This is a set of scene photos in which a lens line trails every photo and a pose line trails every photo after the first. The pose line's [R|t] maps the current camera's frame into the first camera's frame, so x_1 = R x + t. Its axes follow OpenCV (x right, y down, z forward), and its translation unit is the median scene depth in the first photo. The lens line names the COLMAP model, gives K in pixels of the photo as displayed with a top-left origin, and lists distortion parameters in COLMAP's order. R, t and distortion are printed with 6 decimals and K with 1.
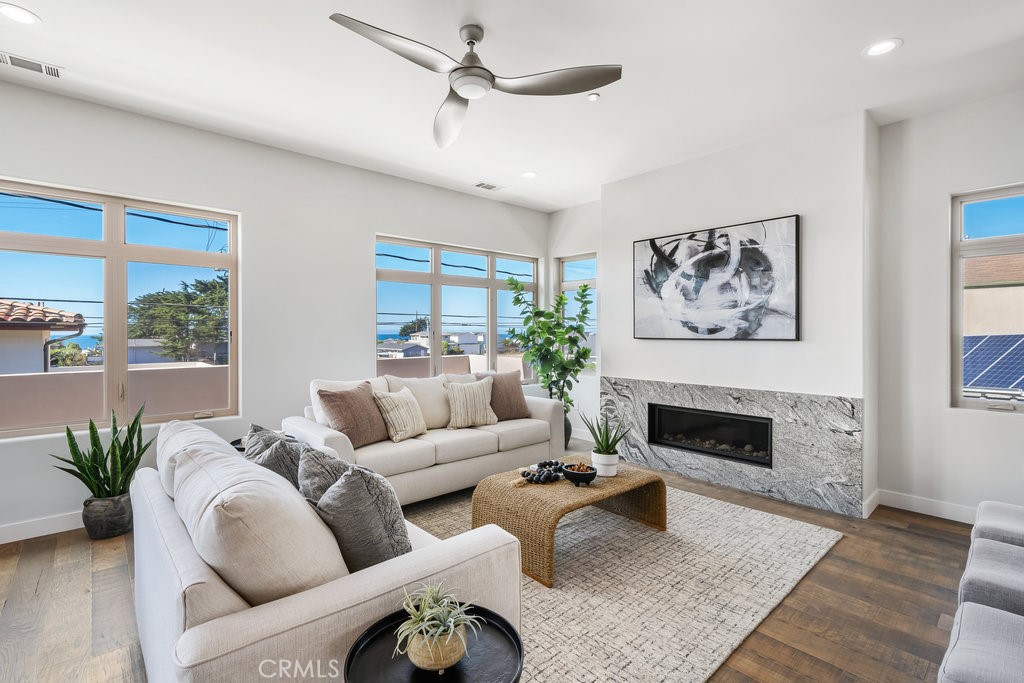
lens RADIAL K [[467.0, 0, 513.0], [0, 467.0, 335.7], [0, 0, 1]] dist [0.001463, 0.000447]
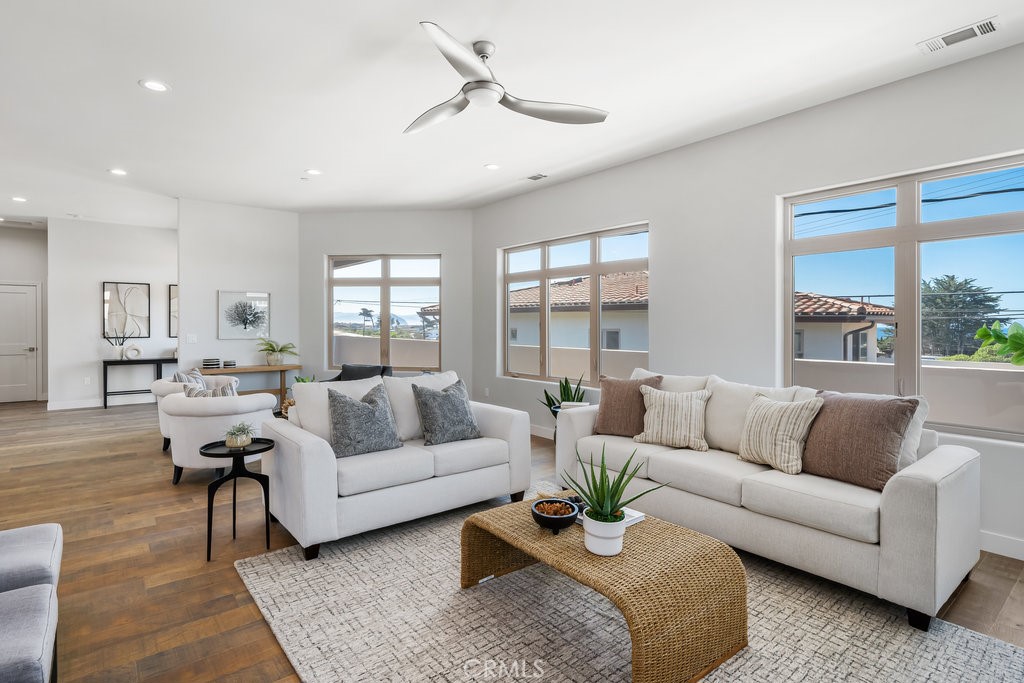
lens RADIAL K [[512.4, 0, 508.8], [0, 512.4, 338.5], [0, 0, 1]] dist [-0.001643, 0.001675]
pose [[-0.053157, 0.027620, -0.998204, 0.674746], [-0.008061, 0.999573, 0.028087, -0.005348], [0.998554, 0.009539, -0.052912, 0.689825]]
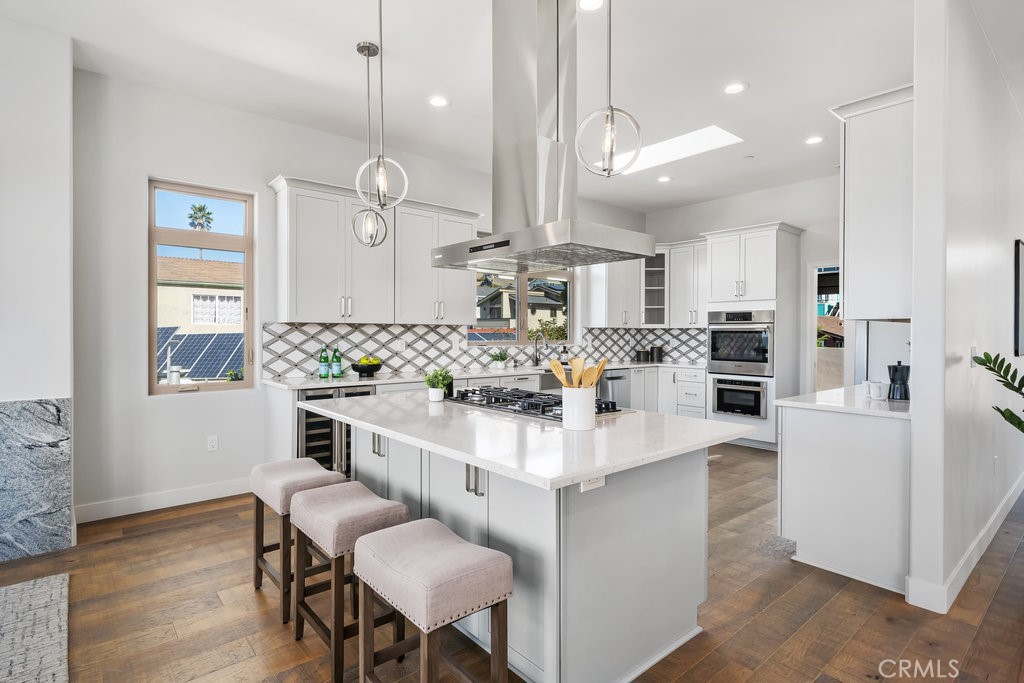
lens RADIAL K [[512.4, 0, 506.6], [0, 512.4, 335.2], [0, 0, 1]] dist [-0.001643, 0.001675]
pose [[0.032131, -0.005869, 0.999466, -0.088502], [0.000583, 0.999983, 0.005854, 0.018671], [-0.999484, 0.000394, 0.032134, 0.187407]]
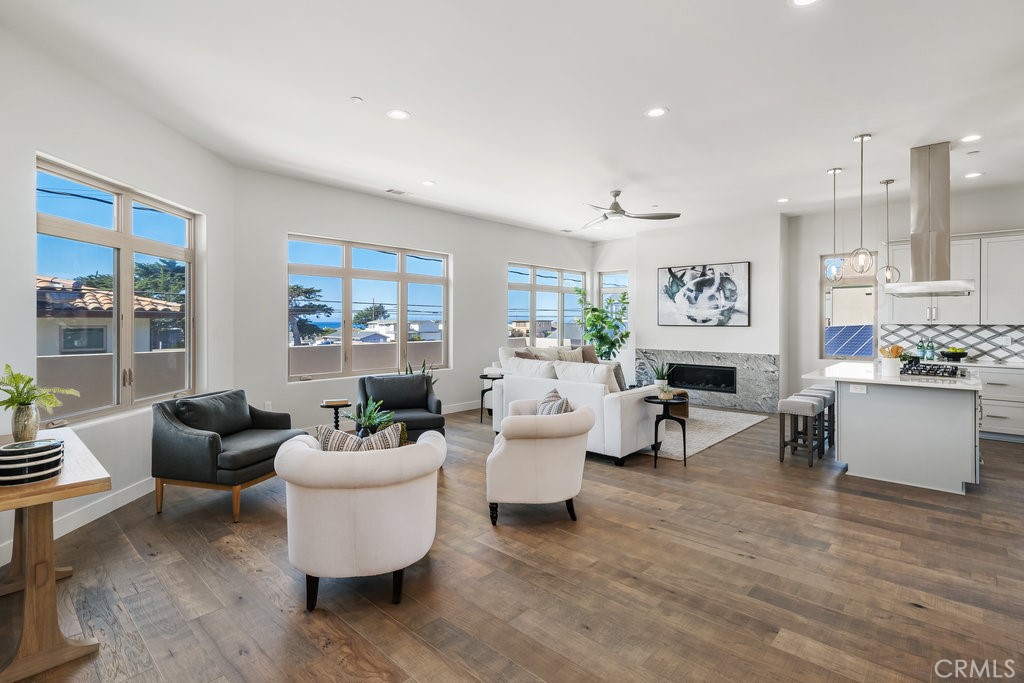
lens RADIAL K [[488.1, 0, 516.8], [0, 488.1, 324.6], [0, 0, 1]] dist [0.002013, -0.000027]
pose [[0.995010, 0.002562, 0.099740, -0.501407], [-0.002678, 0.999996, 0.001024, 0.003282], [-0.099737, -0.001286, 0.995013, -0.836416]]
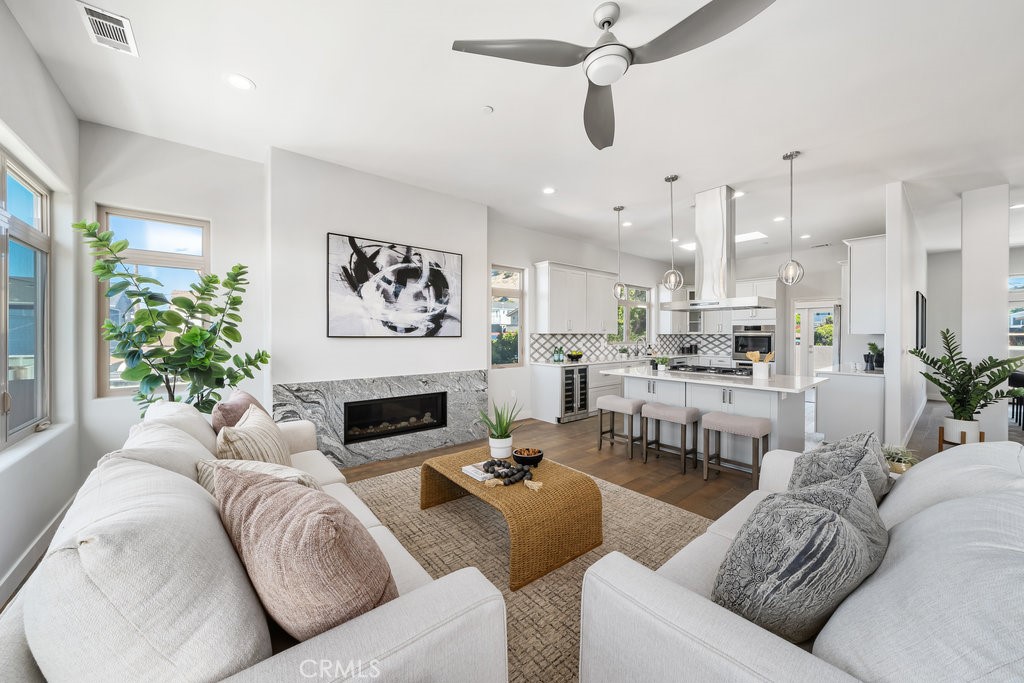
lens RADIAL K [[363.3, 0, 509.2], [0, 363.3, 335.4], [0, 0, 1]] dist [-0.002647, 0.000023]
pose [[0.050097, -0.004770, 0.998733, -0.517348], [0.002557, 0.999986, 0.004648, 0.000045], [-0.998741, 0.002321, 0.050109, 0.708626]]
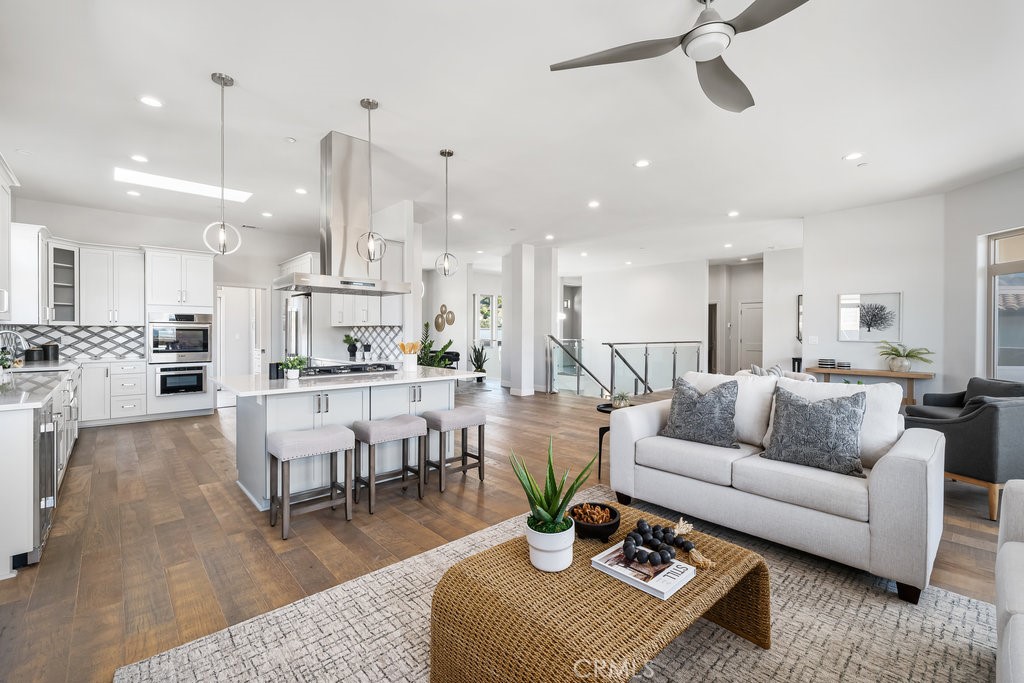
lens RADIAL K [[442.5, 0, 501.9], [0, 442.5, 332.5], [0, 0, 1]] dist [-0.000514, 0.000081]
pose [[-0.999975, -0.002777, 0.006567, 0.192552], [-0.002751, 0.999988, 0.004024, 0.019120], [-0.006579, 0.004006, -0.999970, 1.154792]]
